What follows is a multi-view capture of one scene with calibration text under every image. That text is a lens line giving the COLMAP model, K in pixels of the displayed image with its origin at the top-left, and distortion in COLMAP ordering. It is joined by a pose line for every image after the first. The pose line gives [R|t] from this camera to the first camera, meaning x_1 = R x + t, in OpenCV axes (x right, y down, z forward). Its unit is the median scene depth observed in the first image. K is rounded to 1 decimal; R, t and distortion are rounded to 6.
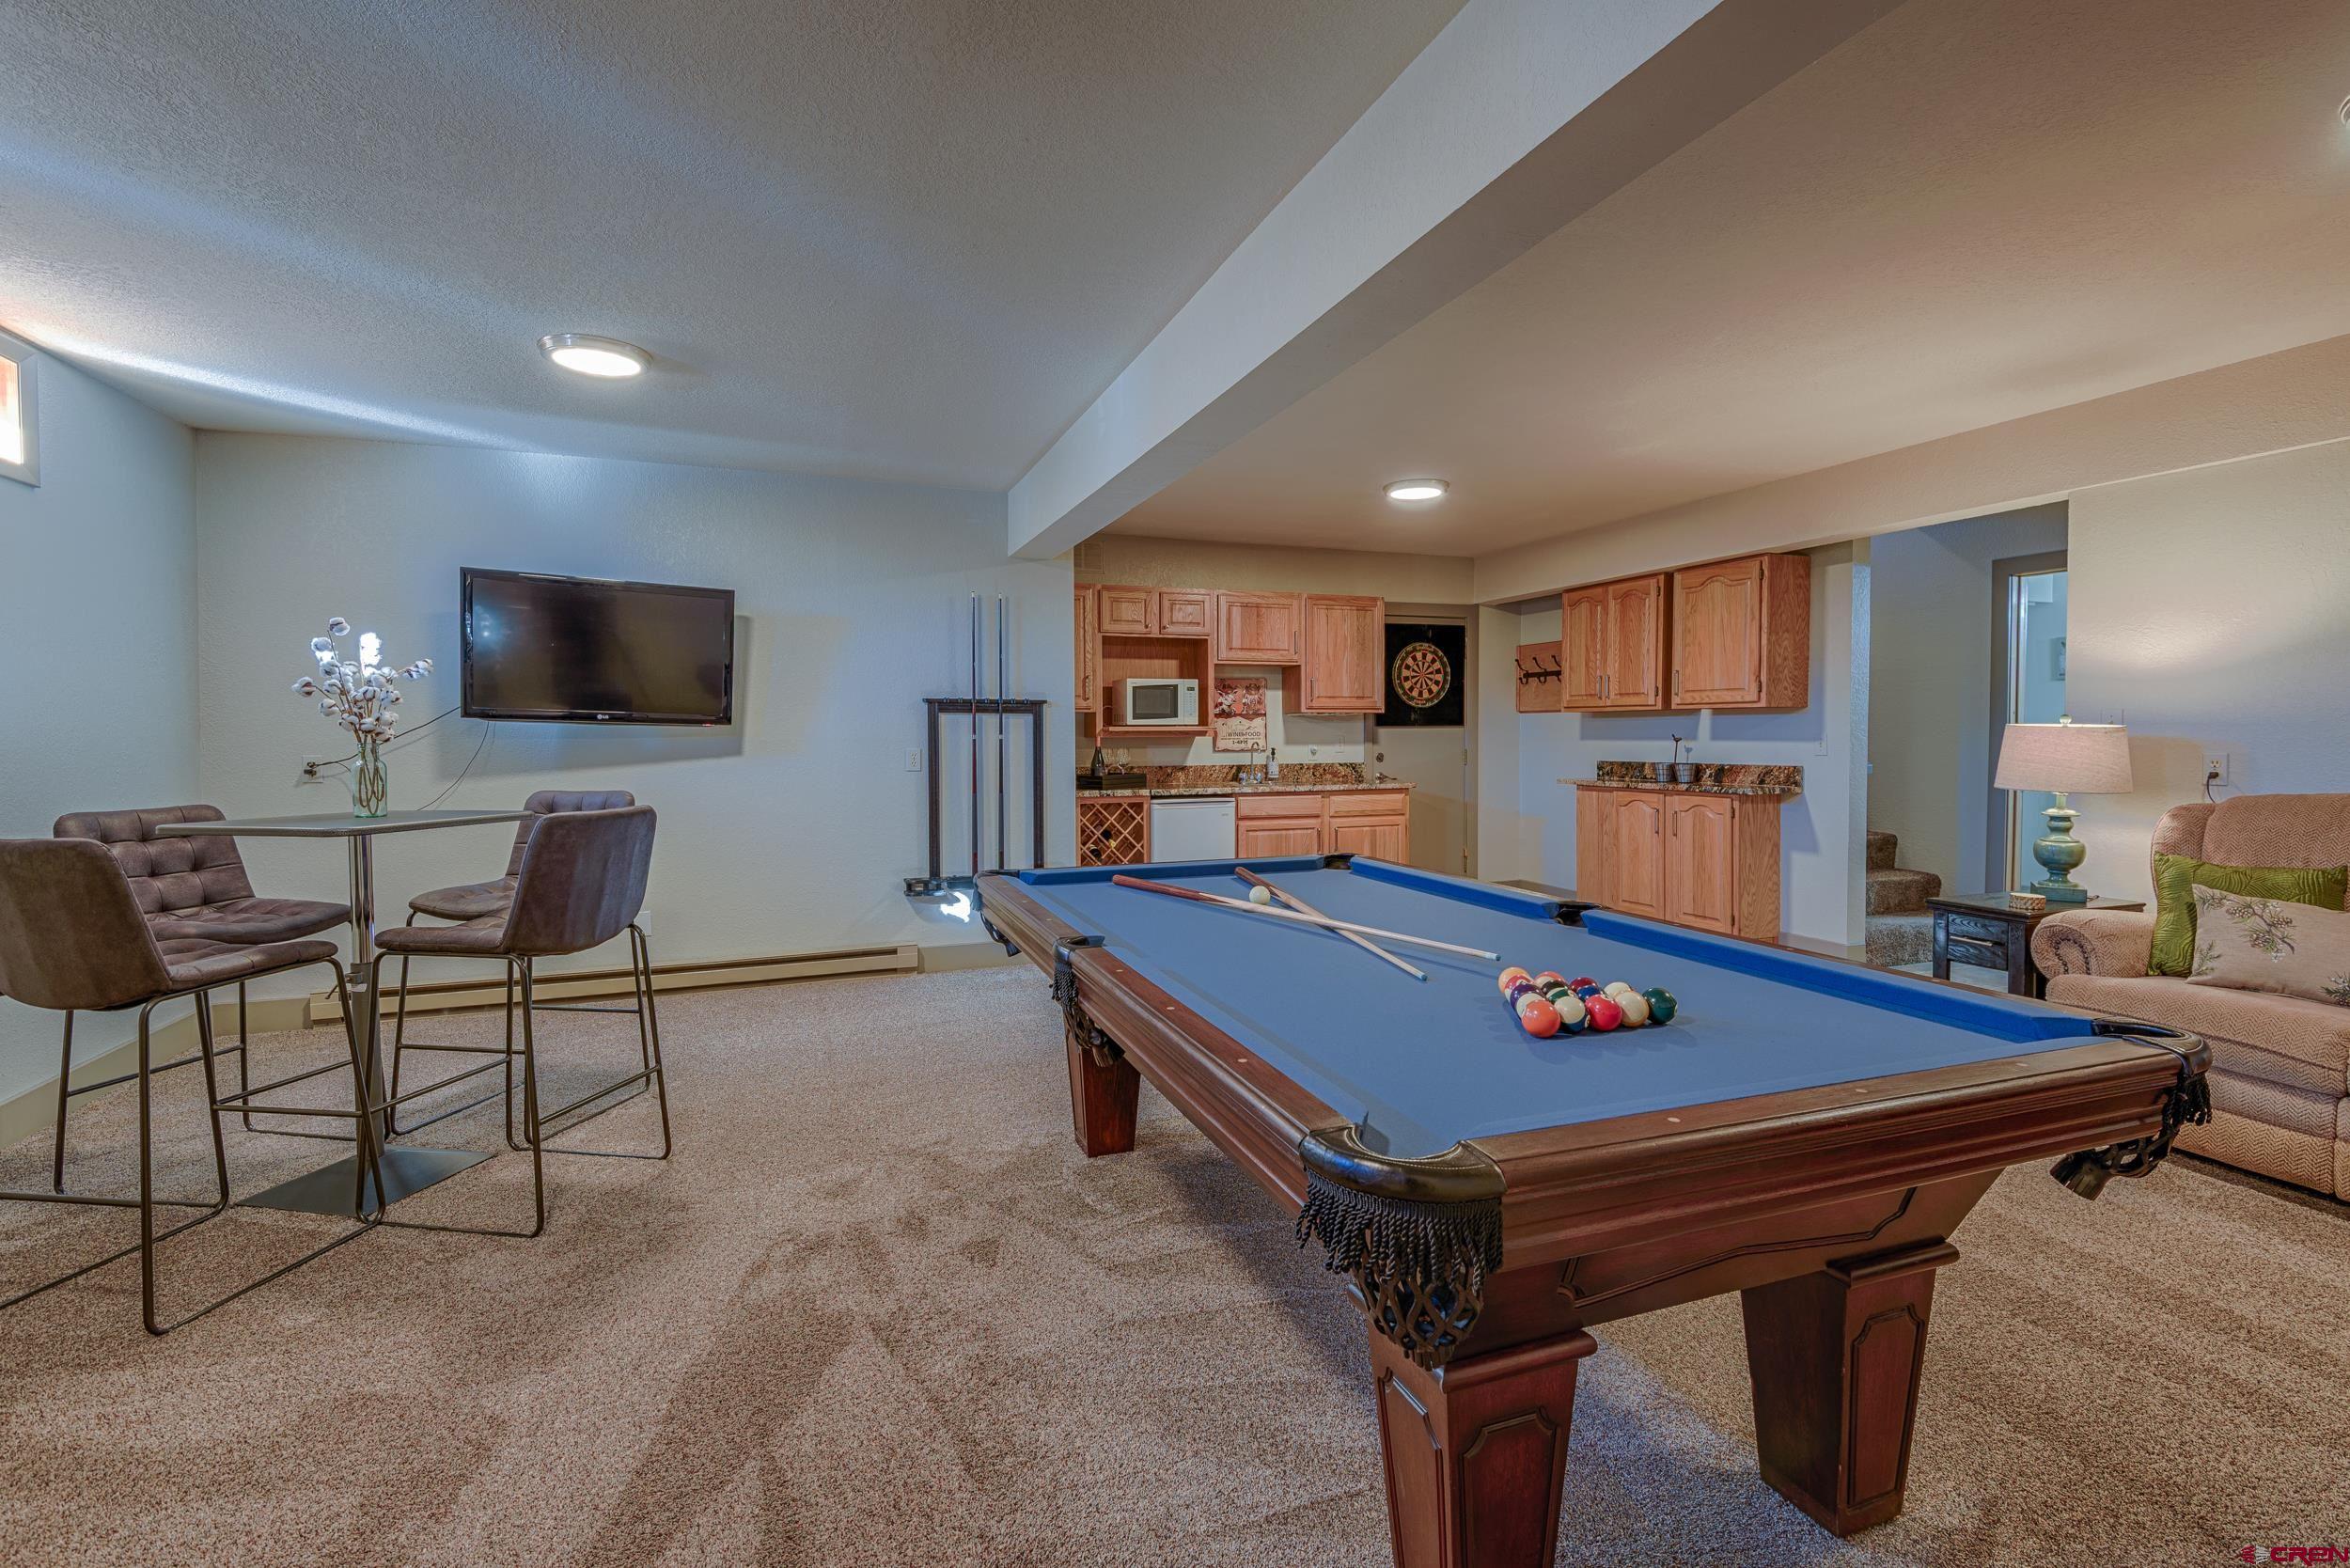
lens RADIAL K [[1003.6, 0, 1186.1], [0, 1003.6, 780.2], [0, 0, 1]] dist [0.006793, 0.000113]
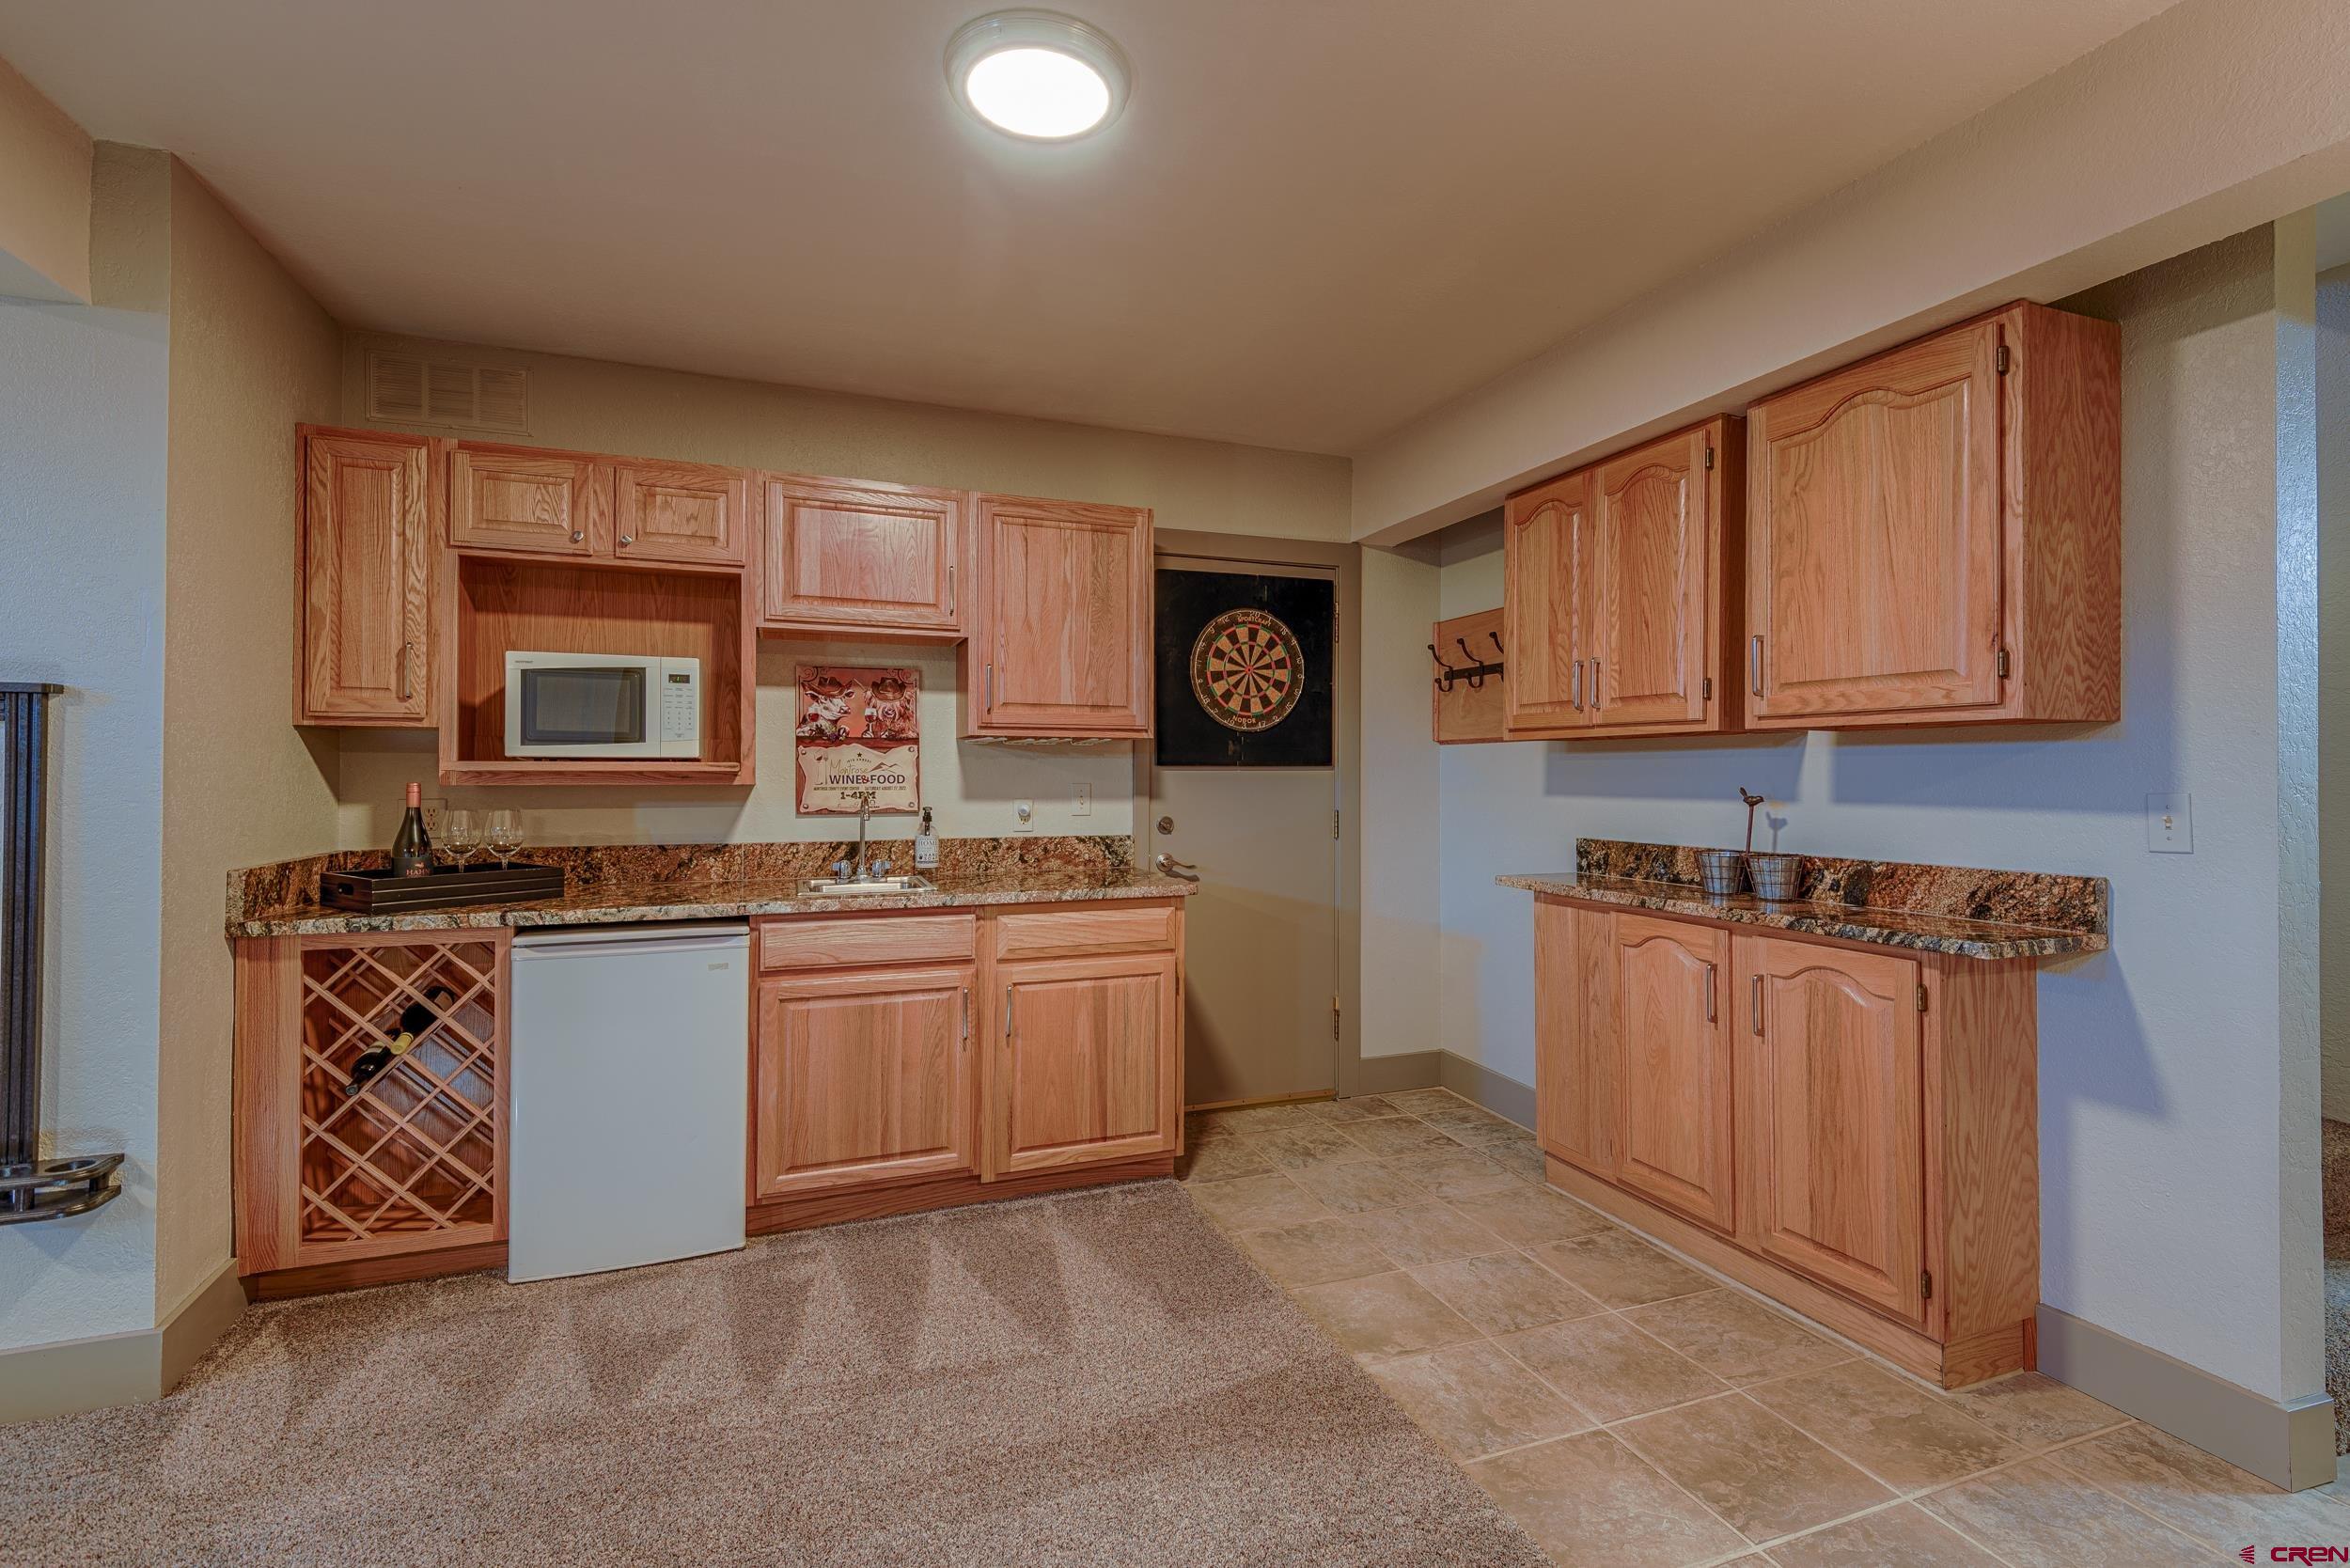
lens RADIAL K [[1083.8, 0, 1171.8], [0, 1083.8, 782.5], [0, 0, 1]] dist [0.010350, -0.002208]
pose [[0.999780, 0.007584, 0.019532, 0.216086], [-0.006809, 0.999199, -0.039435, -0.026665], [-0.019815, 0.039293, 0.999031, 0.508631]]
